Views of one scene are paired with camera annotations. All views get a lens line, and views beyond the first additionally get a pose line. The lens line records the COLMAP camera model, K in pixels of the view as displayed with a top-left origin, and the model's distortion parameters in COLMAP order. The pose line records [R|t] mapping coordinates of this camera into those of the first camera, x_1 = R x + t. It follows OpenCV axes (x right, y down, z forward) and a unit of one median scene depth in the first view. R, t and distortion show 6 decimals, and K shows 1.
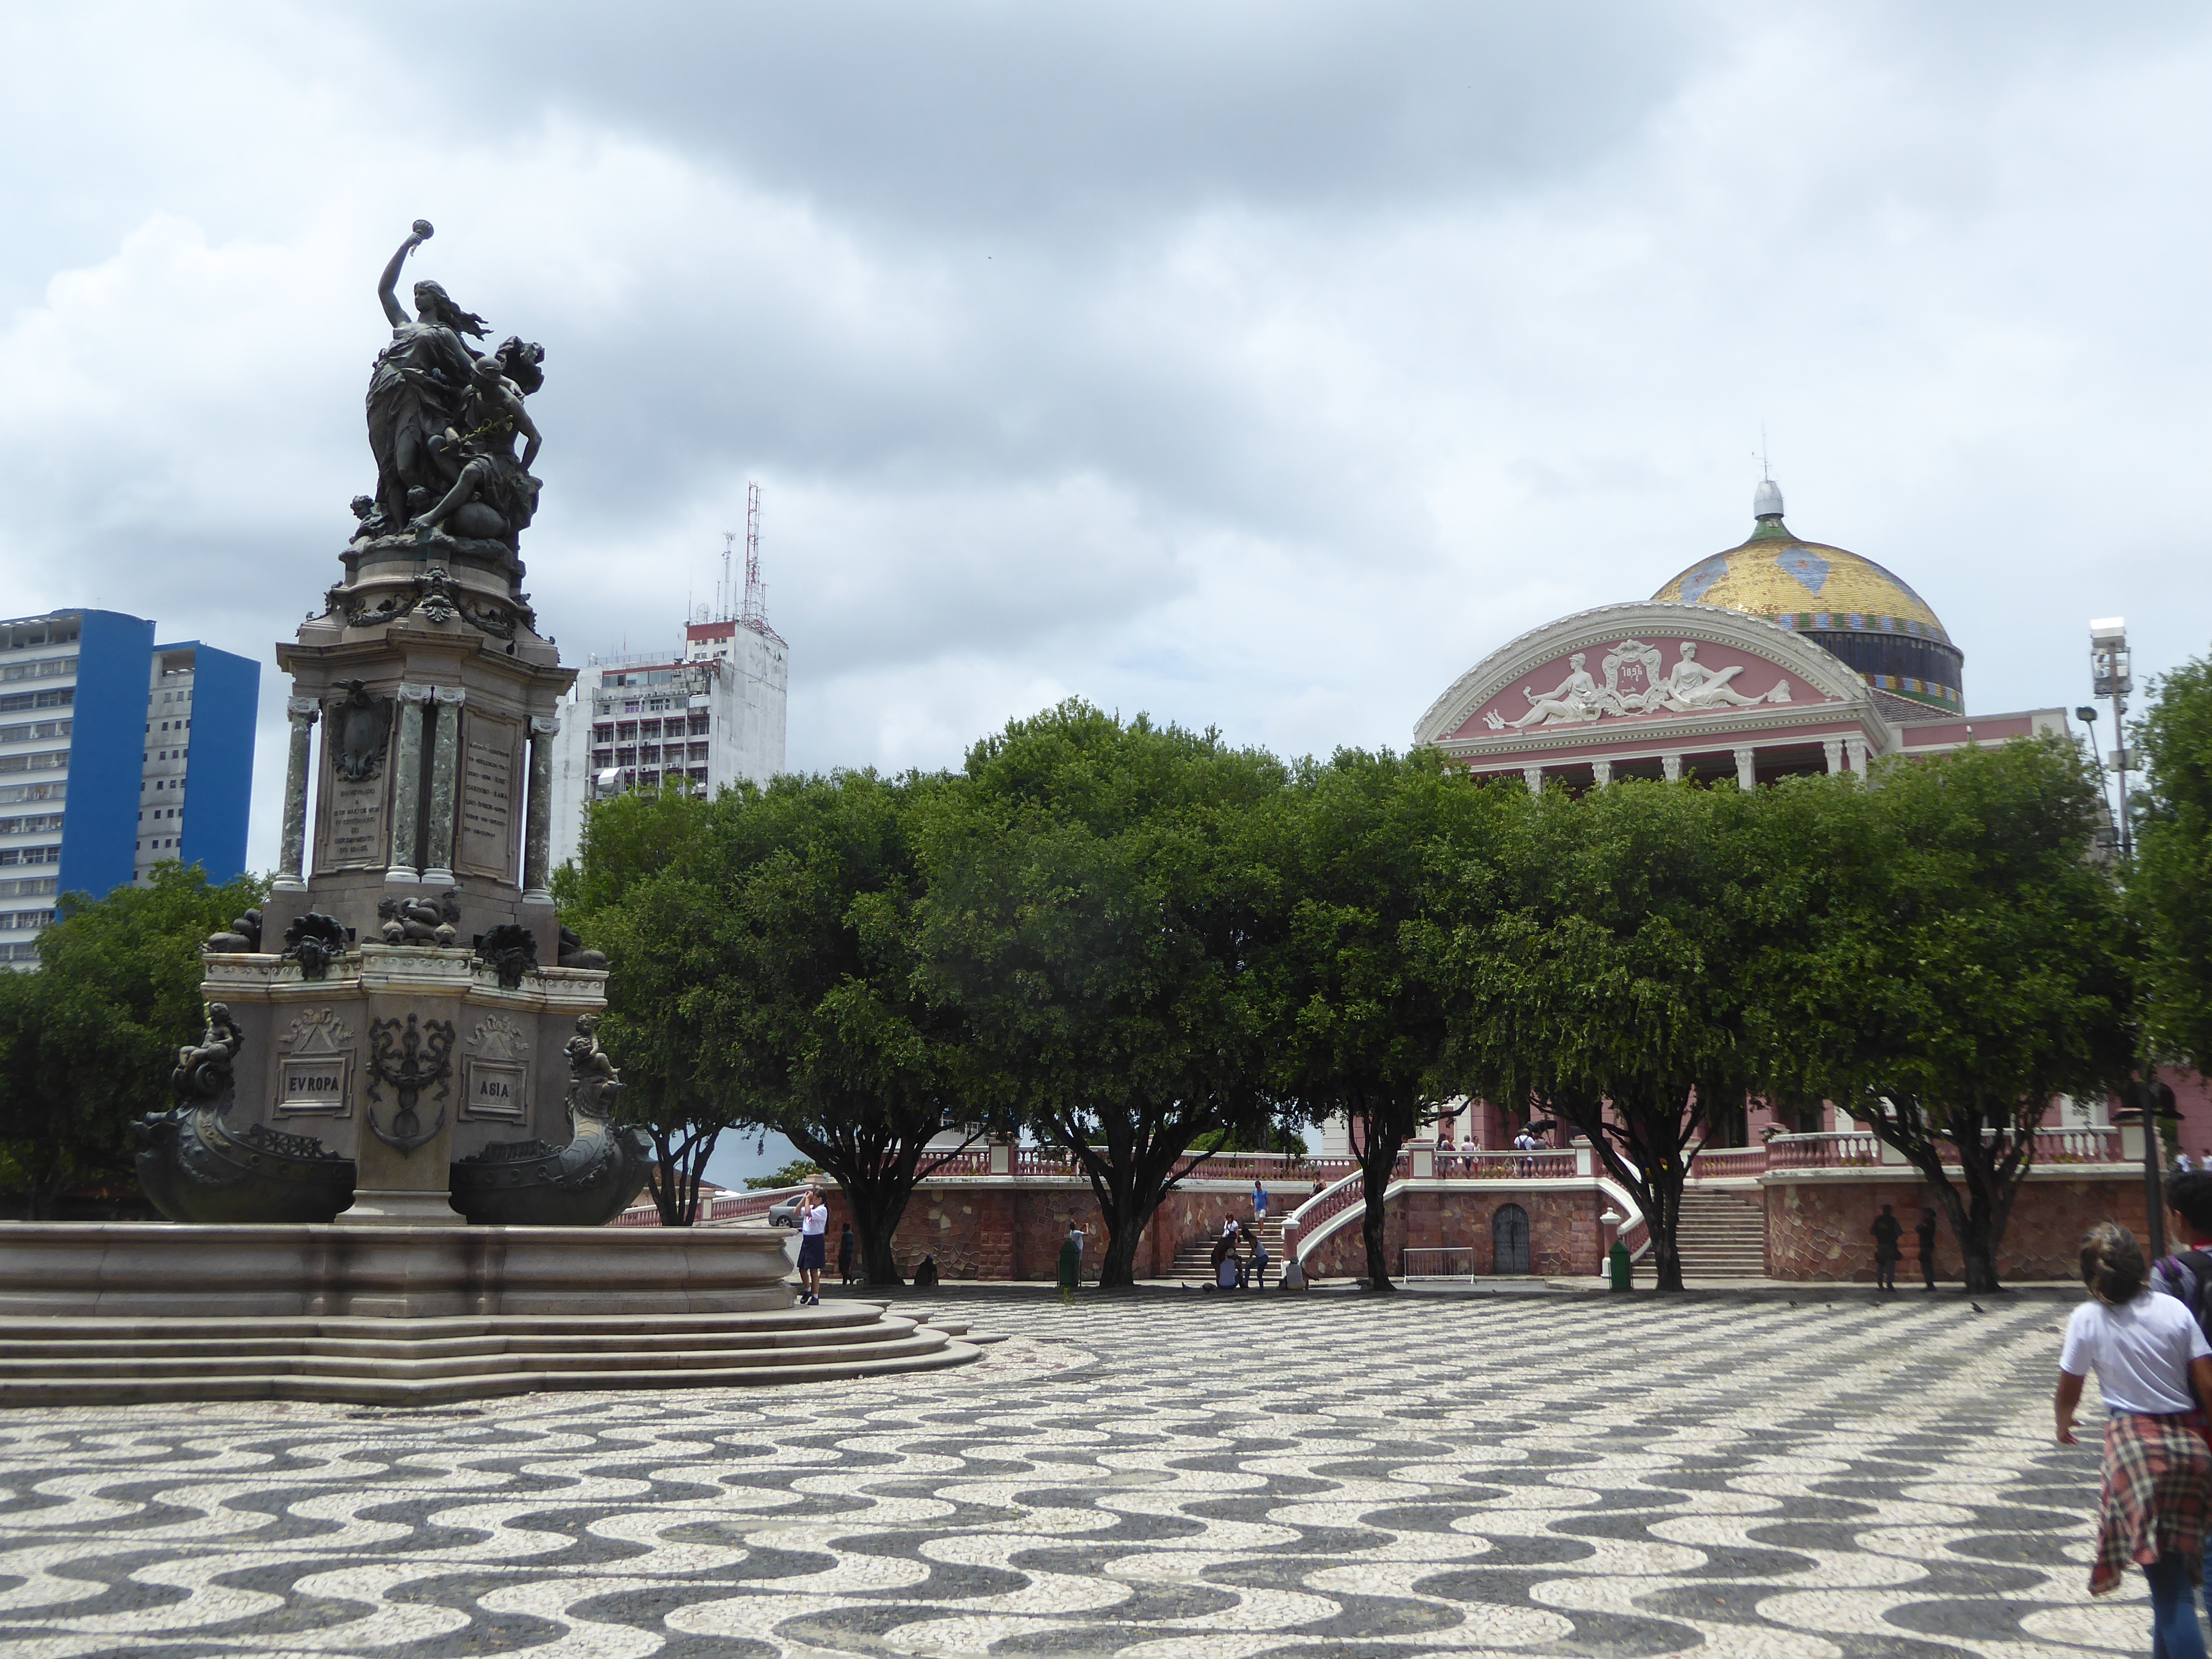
lens RADIAL K [[2260.8, 0, 1106.0], [0, 2260.8, 829.5], [0, 0, 1]] dist [-0.022933, 0.007755]
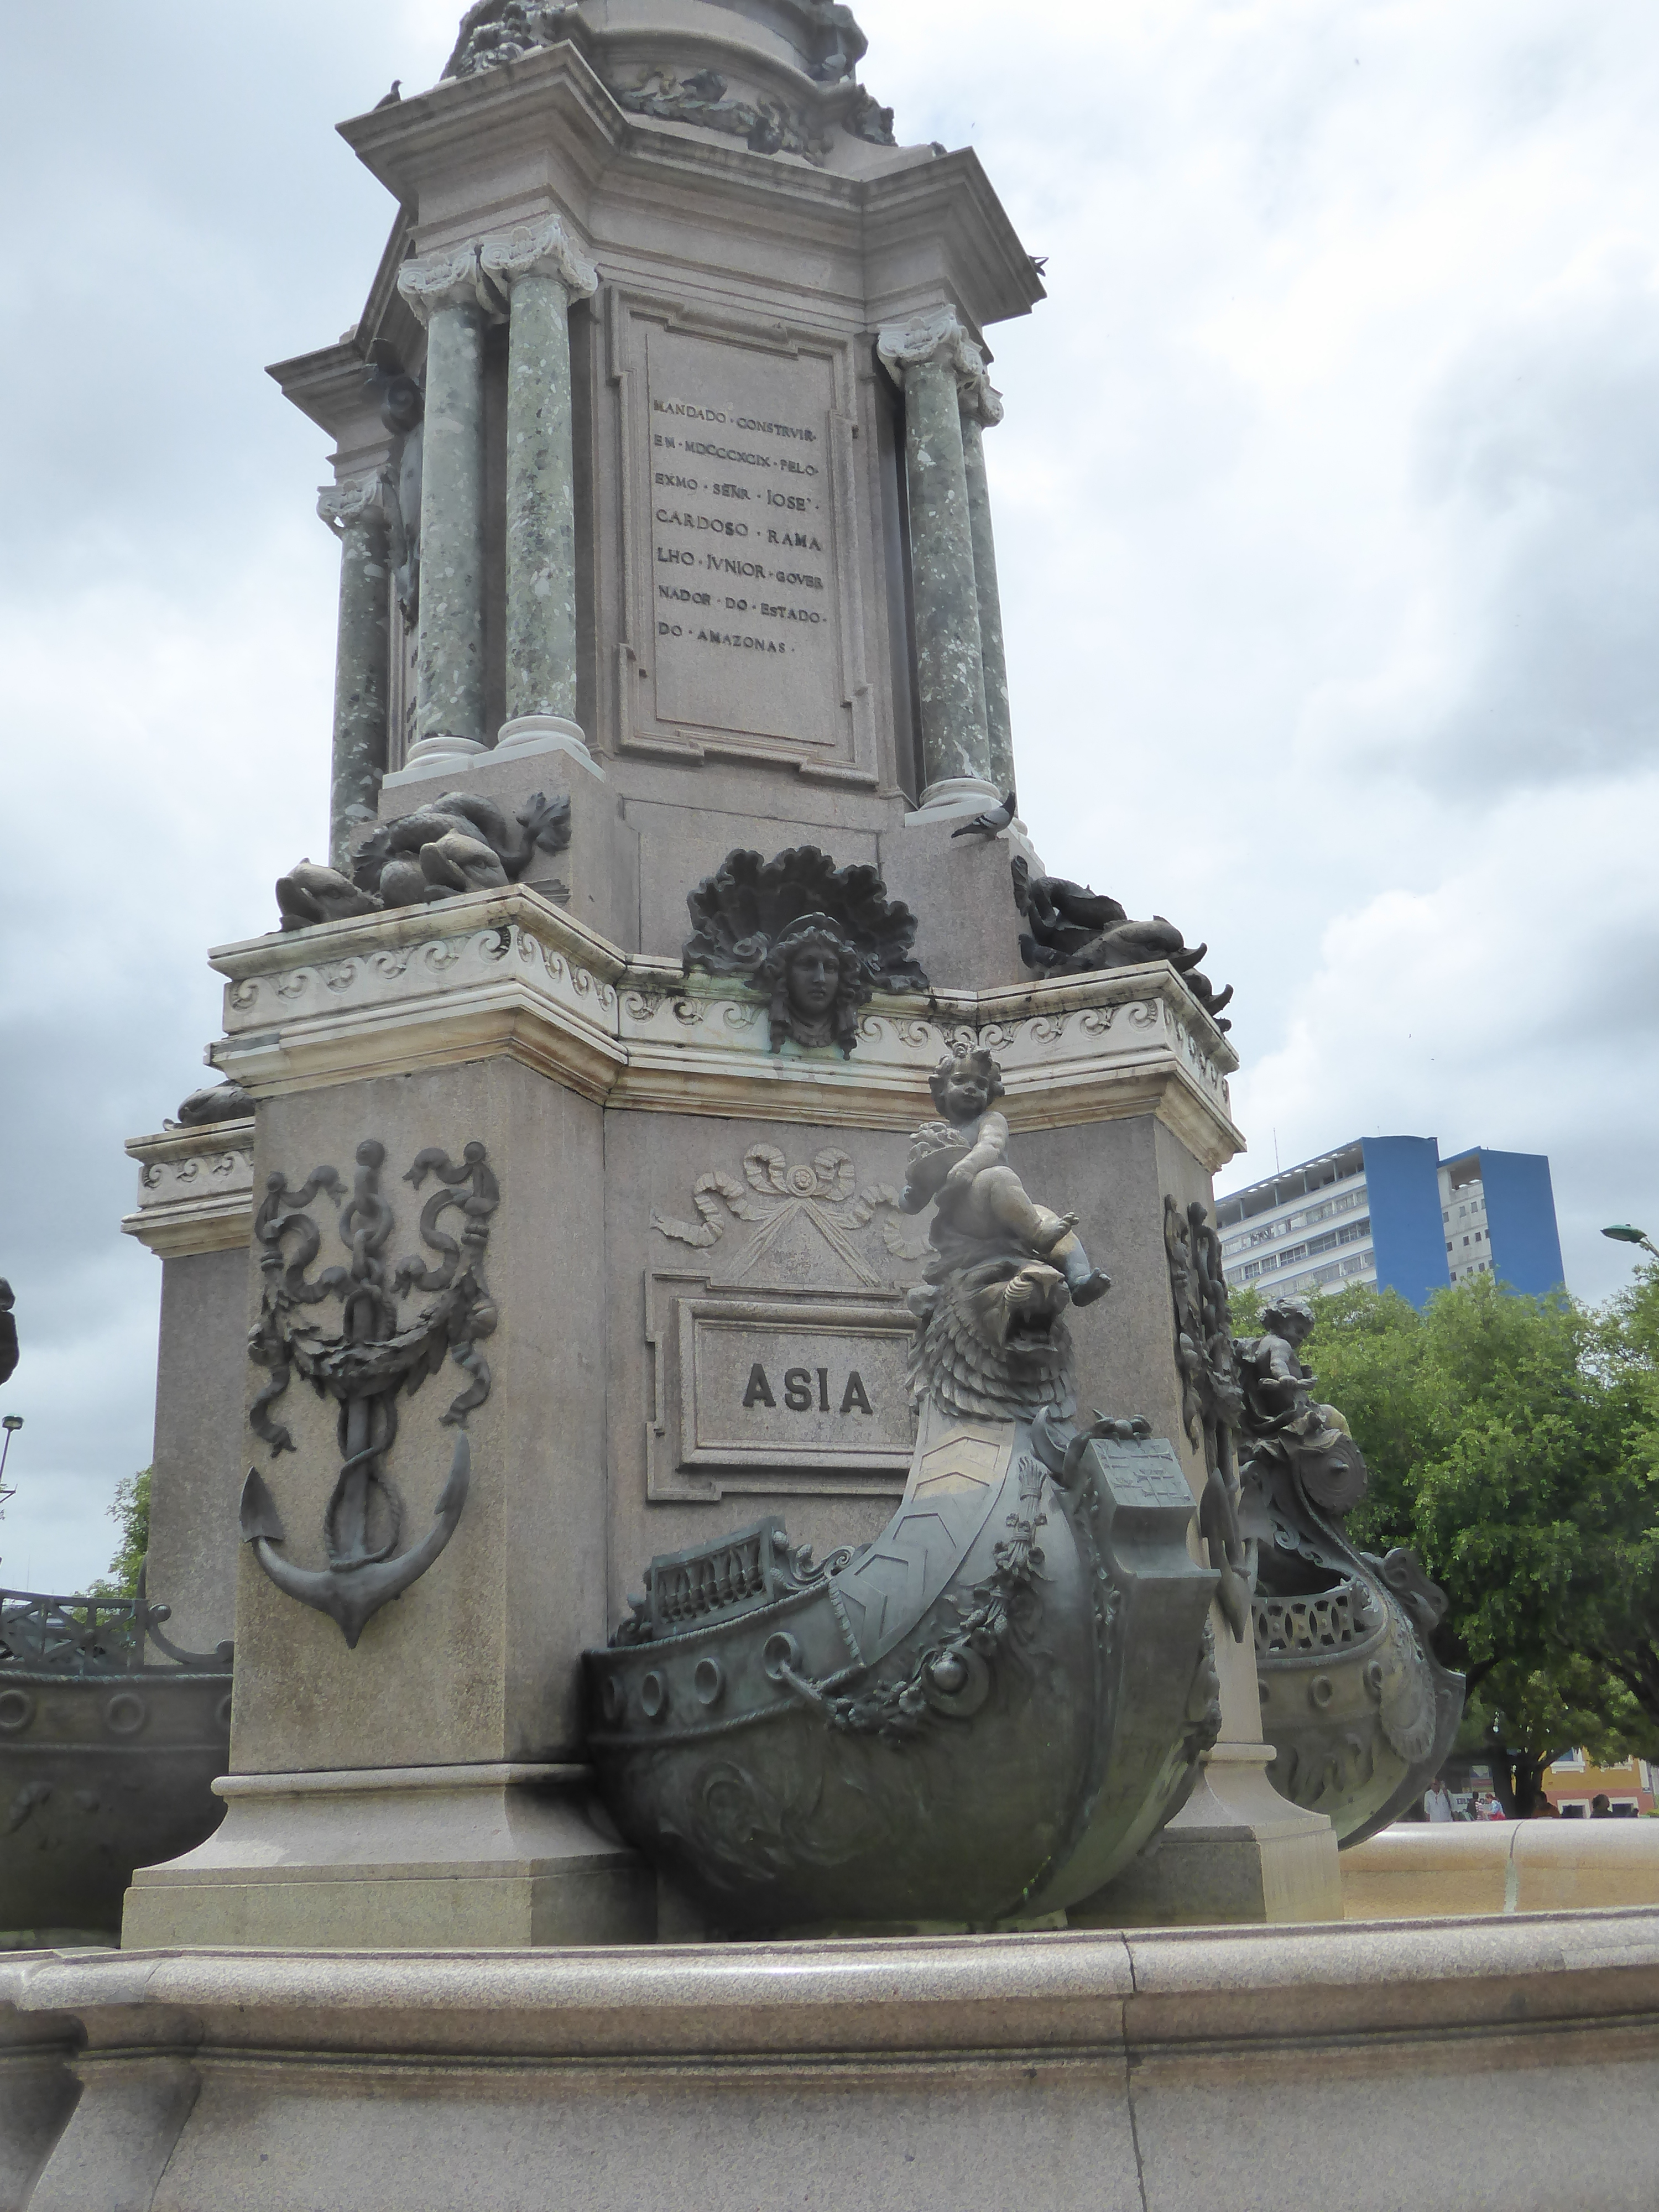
lens RADIAL K [[2260.8, 0, 828.1], [0, 2260.8, 1055.8], [0, 0, 1]] dist [-0.022933, 0.007755]
pose [[0.752690, -0.236680, -0.614362, -0.078412], [0.156200, 0.970702, -0.182589, 0.128197], [0.639578, 0.041470, 0.767607, 0.781078]]
